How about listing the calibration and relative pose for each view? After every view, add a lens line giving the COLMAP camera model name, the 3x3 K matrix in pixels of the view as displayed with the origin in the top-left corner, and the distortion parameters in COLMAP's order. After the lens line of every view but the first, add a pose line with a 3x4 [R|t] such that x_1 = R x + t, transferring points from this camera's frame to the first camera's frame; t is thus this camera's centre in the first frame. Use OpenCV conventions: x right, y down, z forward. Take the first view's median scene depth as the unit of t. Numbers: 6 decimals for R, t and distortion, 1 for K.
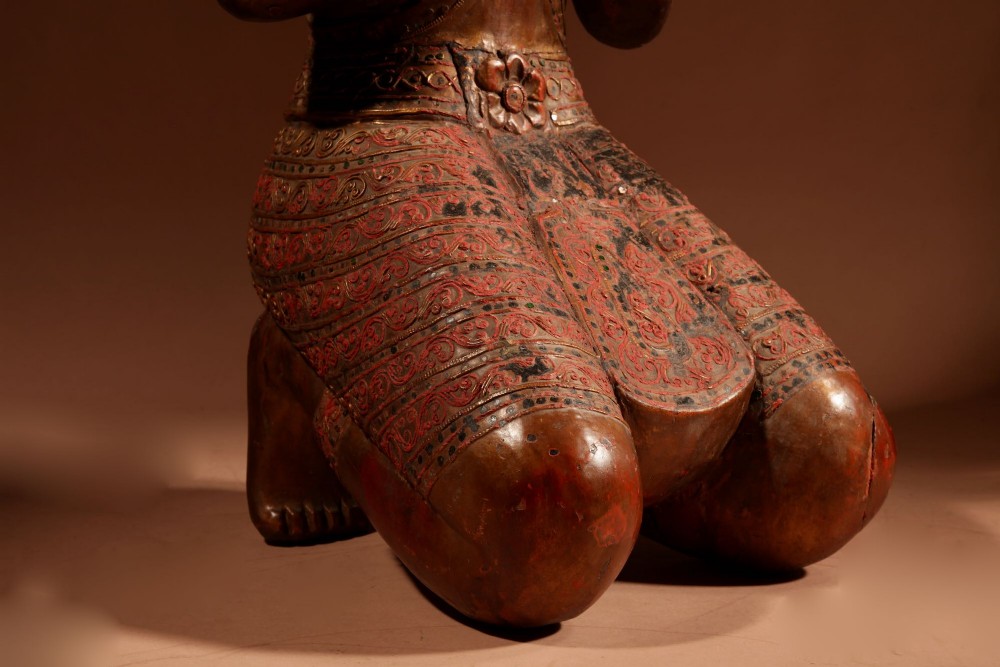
lens RADIAL K [[1858.2, 0, 503.4], [0, 1858.2, 359.7], [0, 0, 1]] dist [0.187470, 0.000000]
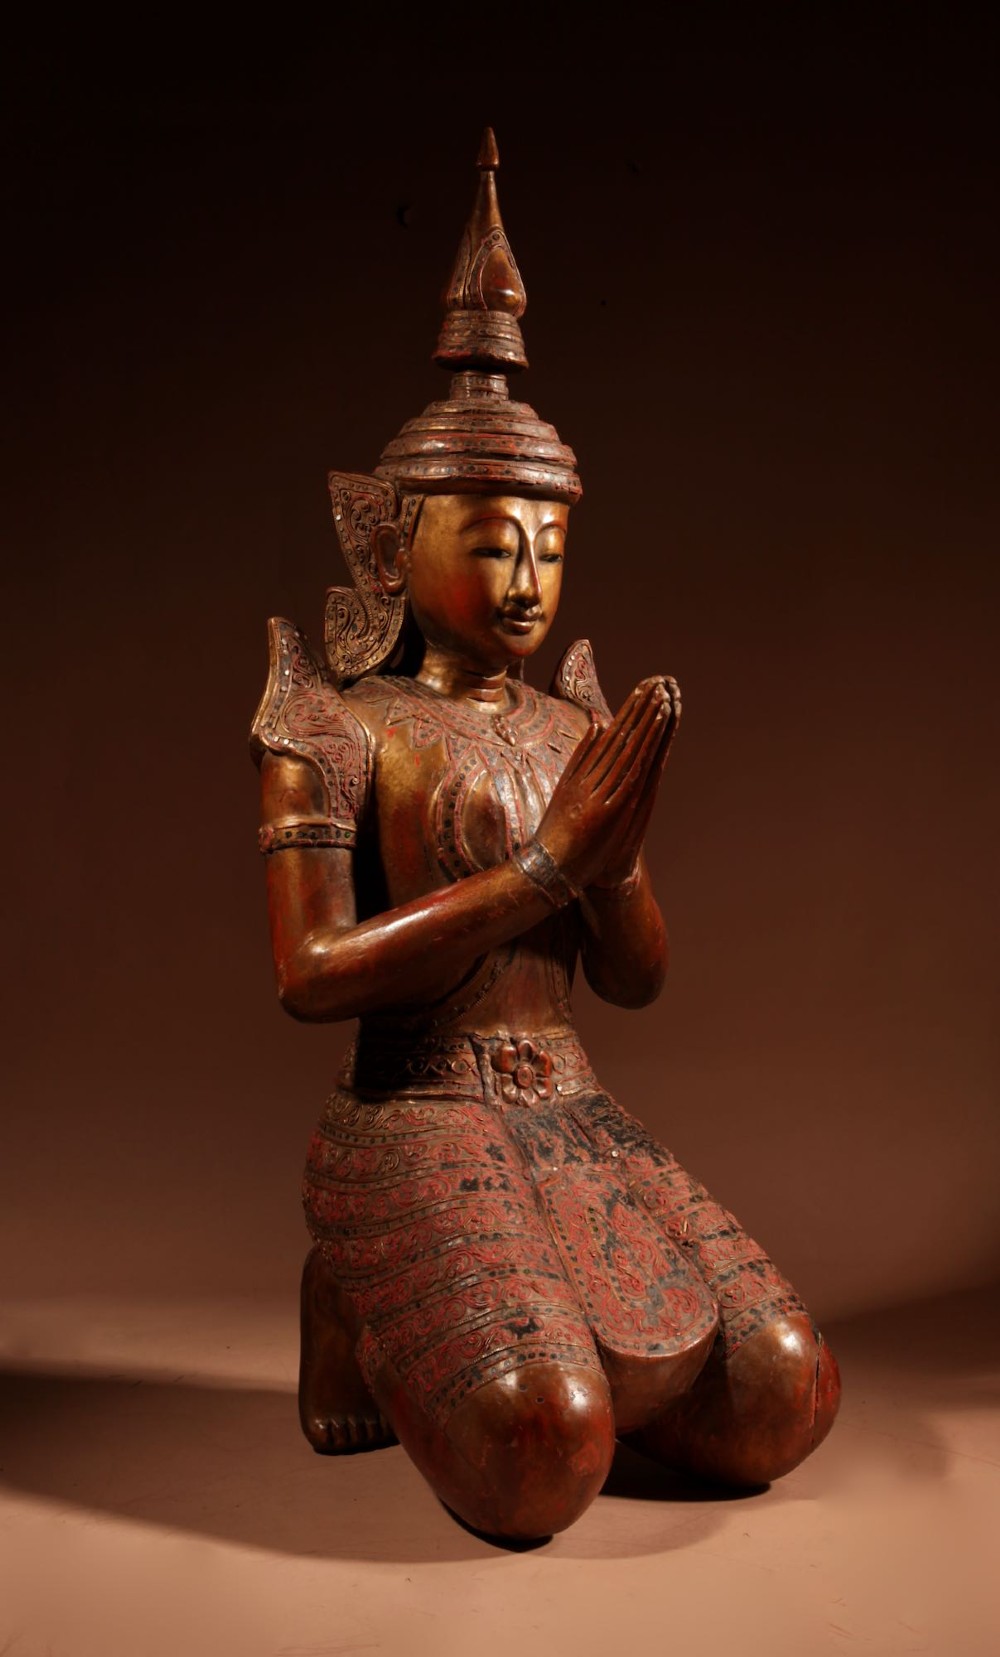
lens RADIAL K [[2442.4, 0, 515.4], [0, 2442.4, 854.2], [0, 0, 1]] dist [0.129929, 0.000000]
pose [[0.998861, -0.003647, -0.047571, 0.077301], [-0.000836, 0.995583, -0.093882, -0.138183], [0.047703, 0.093815, 0.994446, -0.595268]]
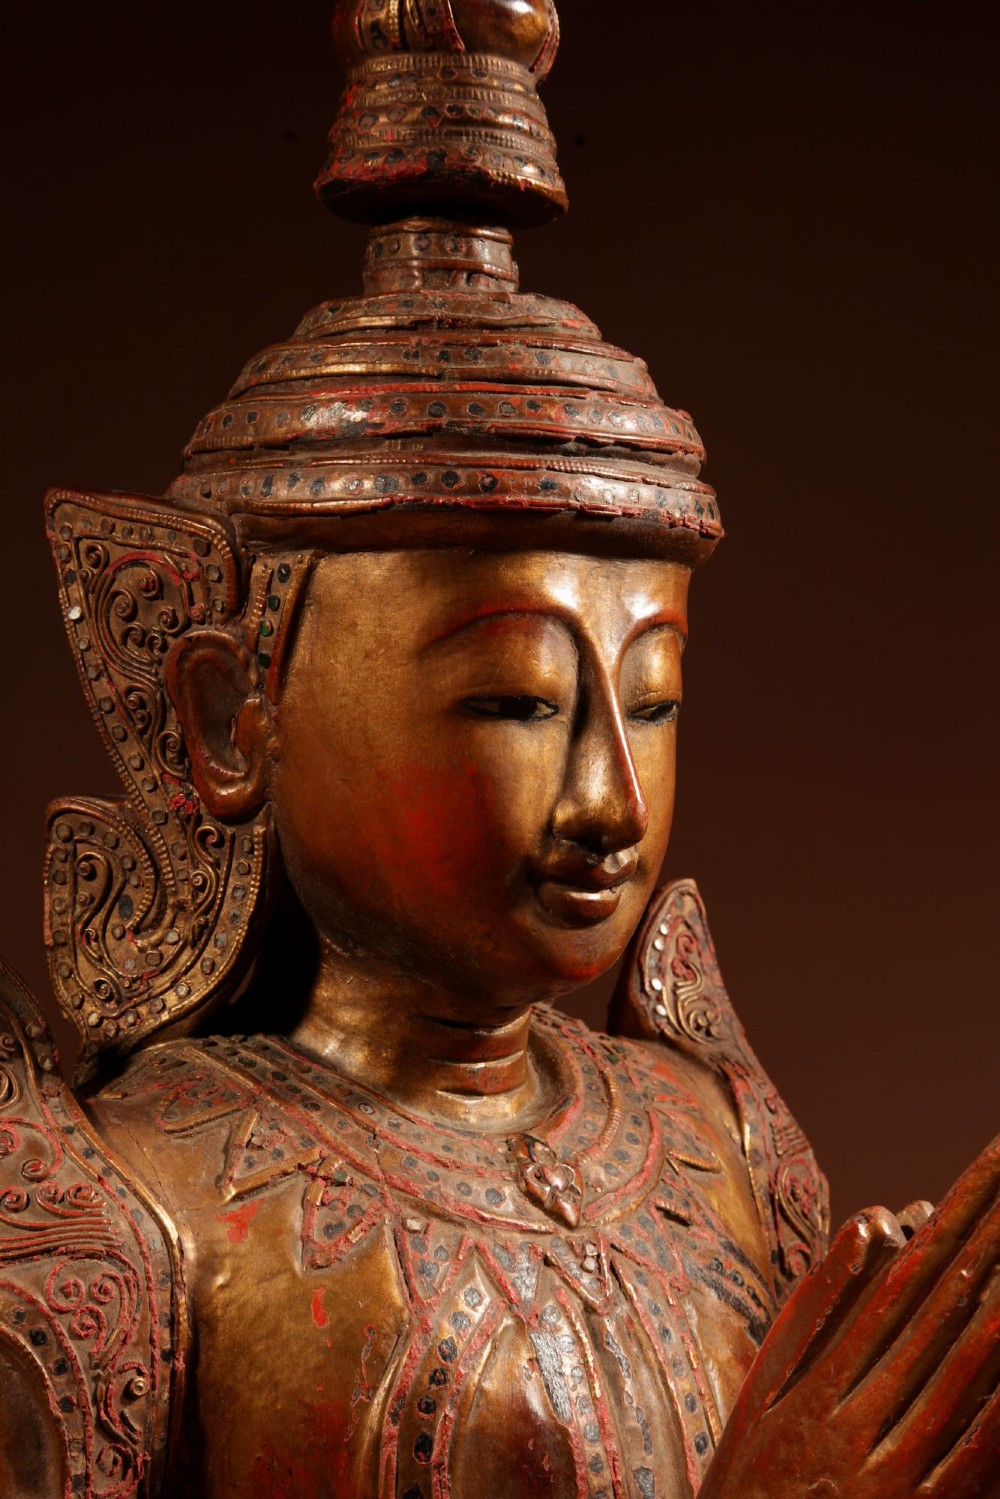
lens RADIAL K [[2785.5, 0, 504.2], [0, 2785.5, 760.8], [0, 0, 1]] dist [0.187470, 0.000000]
pose [[0.998868, -0.033213, 0.034049, -0.037465], [0.037611, 0.989724, -0.137957, -0.382090], [-0.029117, 0.139082, 0.989853, 0.329673]]
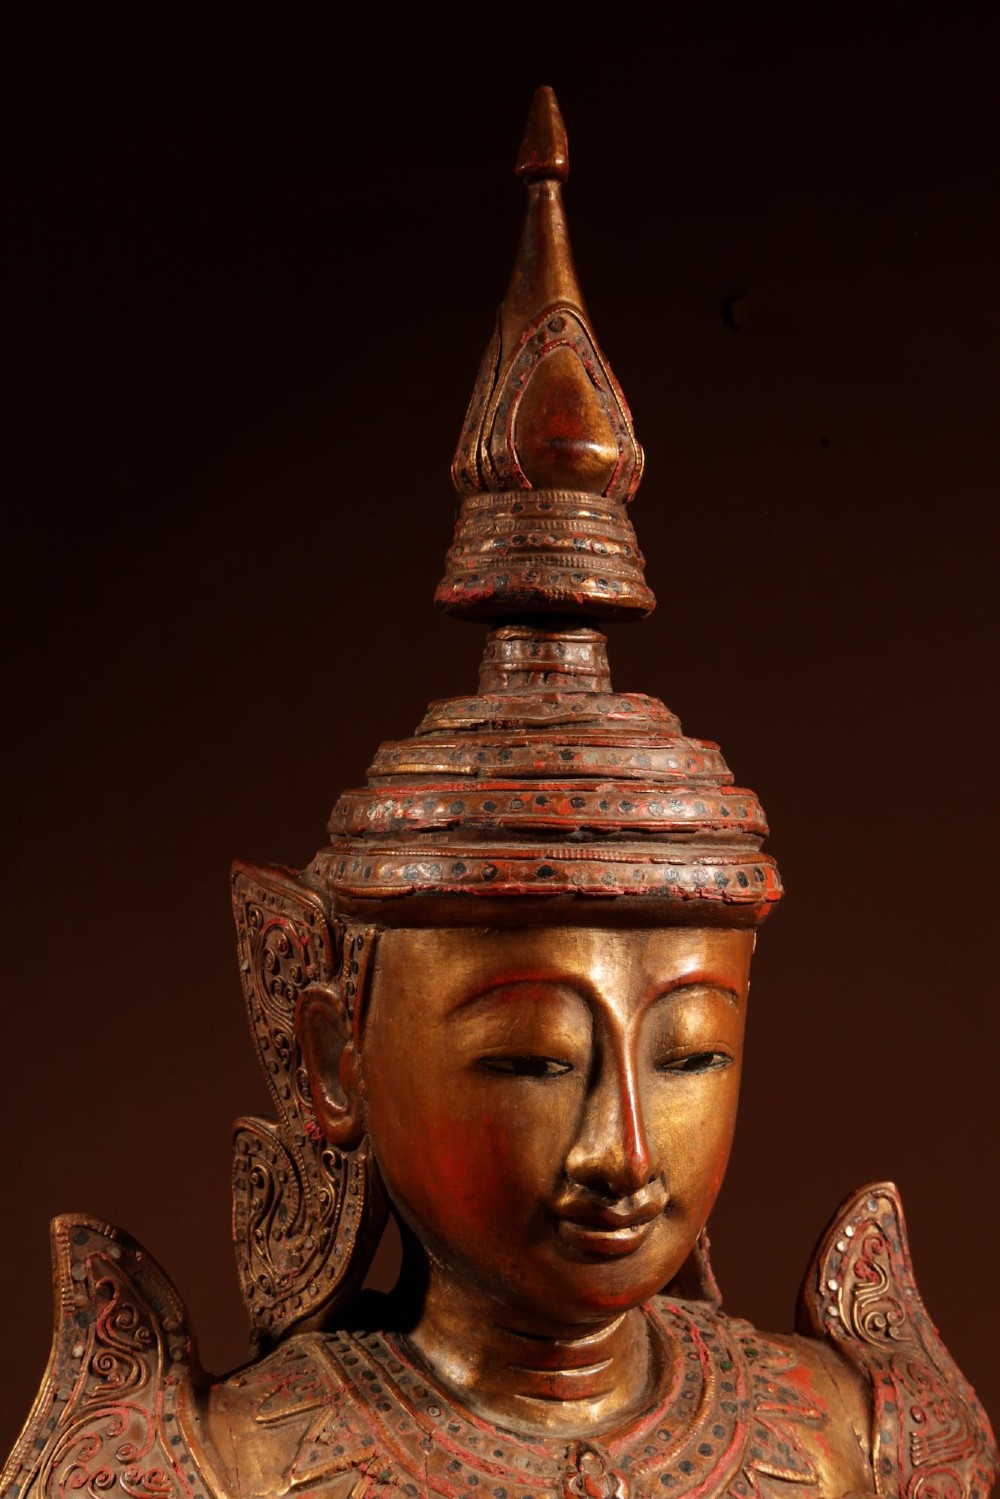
lens RADIAL K [[2489.5, 0, 494.1], [0, 2489.5, 745.0], [0, 0, 1]] dist [0.149536, 0.000000]
pose [[0.928780, -0.054990, -0.366530, 0.230920], [-0.017041, 0.981550, -0.190443, -0.442131], [0.370240, 0.183126, 0.910707, 0.349101]]
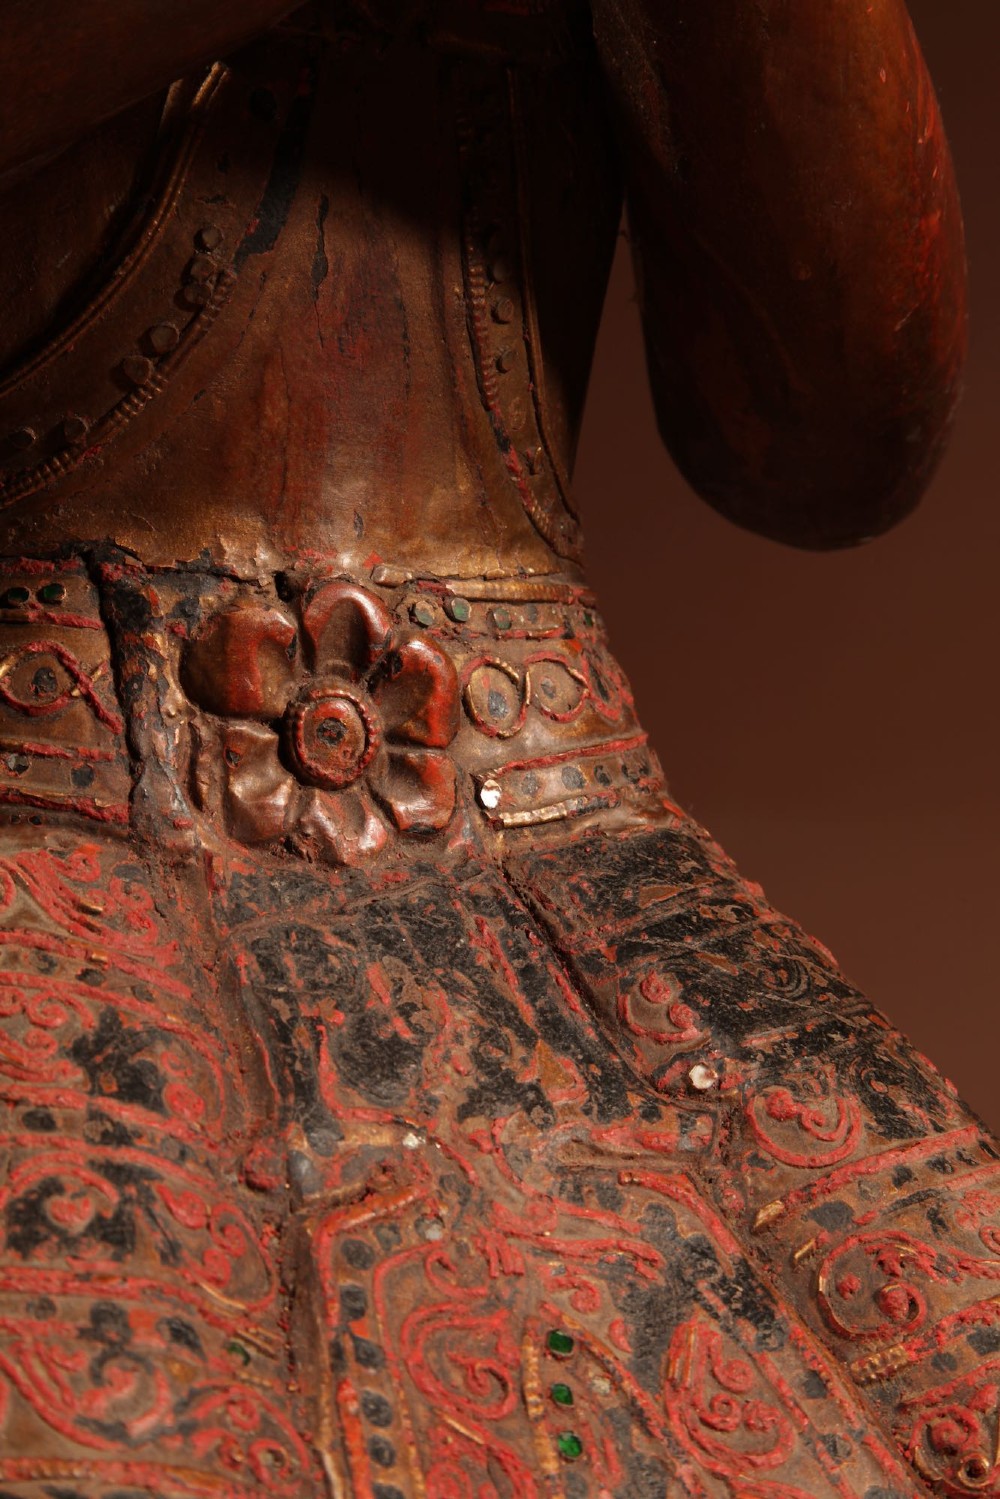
lens RADIAL K [[2785.5, 0, 501.1], [0, 2785.5, 753.1], [0, 0, 1]] dist [0.187470, 0.000000]
pose [[0.988345, 0.025449, -0.150089, 0.097880], [-0.034397, 0.997763, -0.057326, -0.117066], [0.148294, 0.061821, 0.987009, 0.596633]]
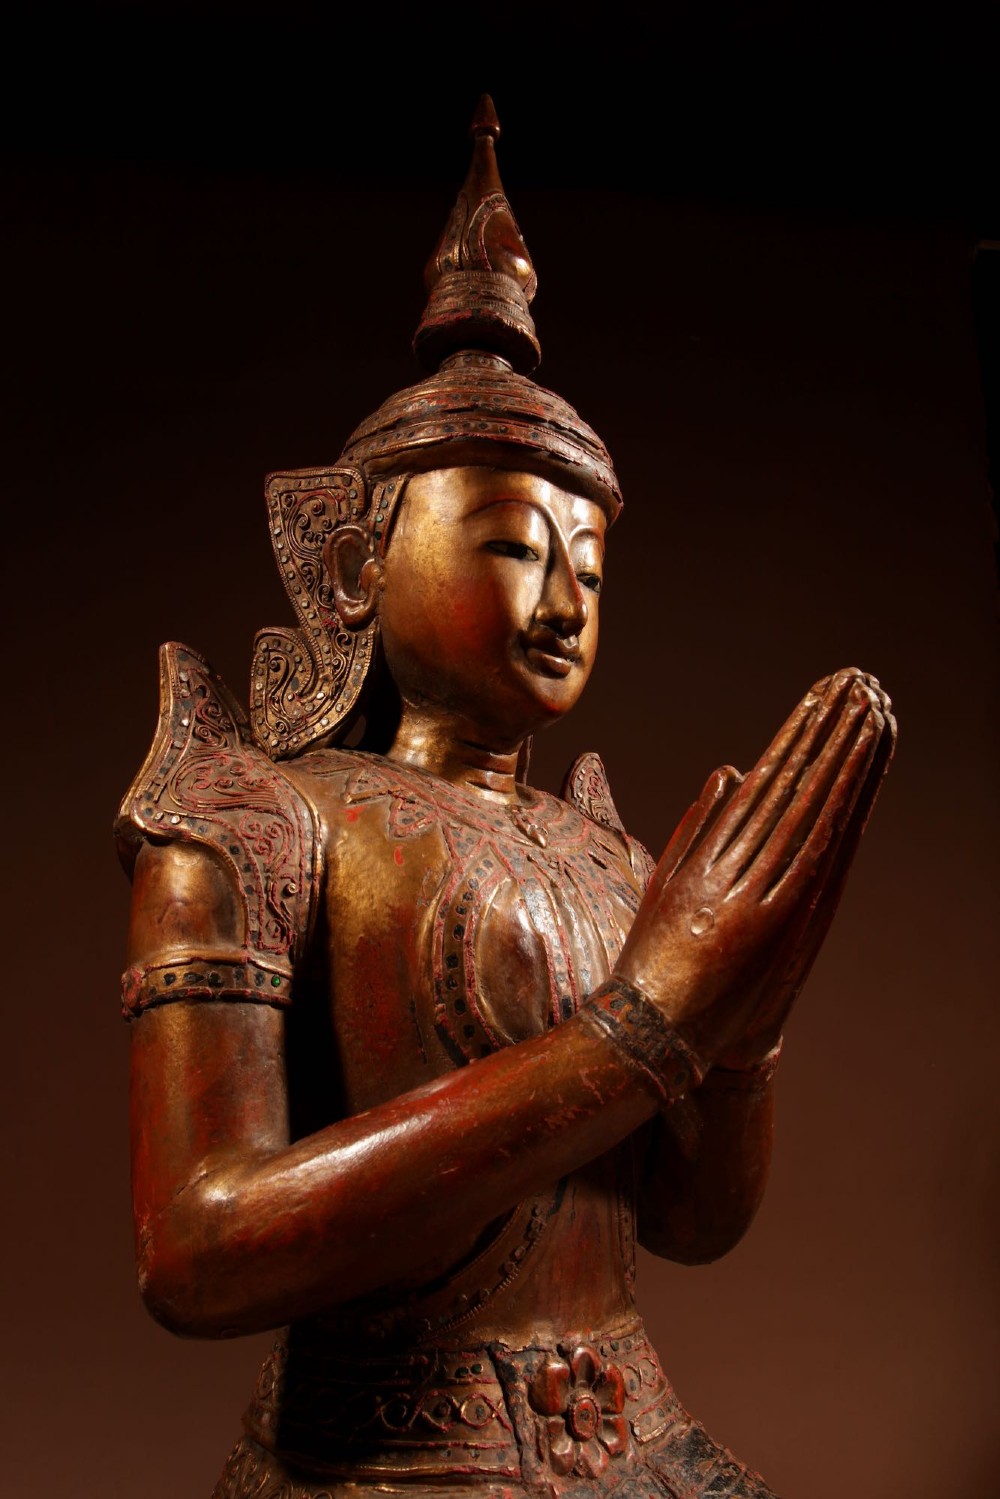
lens RADIAL K [[1244.6, 0, 499.2], [0, 1244.6, 758.1], [0, 0, 1]] dist [-0.073415, 0.051312]
pose [[0.997824, -0.003696, 0.065835, -0.054605], [0.027034, 0.933591, -0.357320, -0.210806], [-0.060142, 0.358322, 0.931659, 0.514321]]
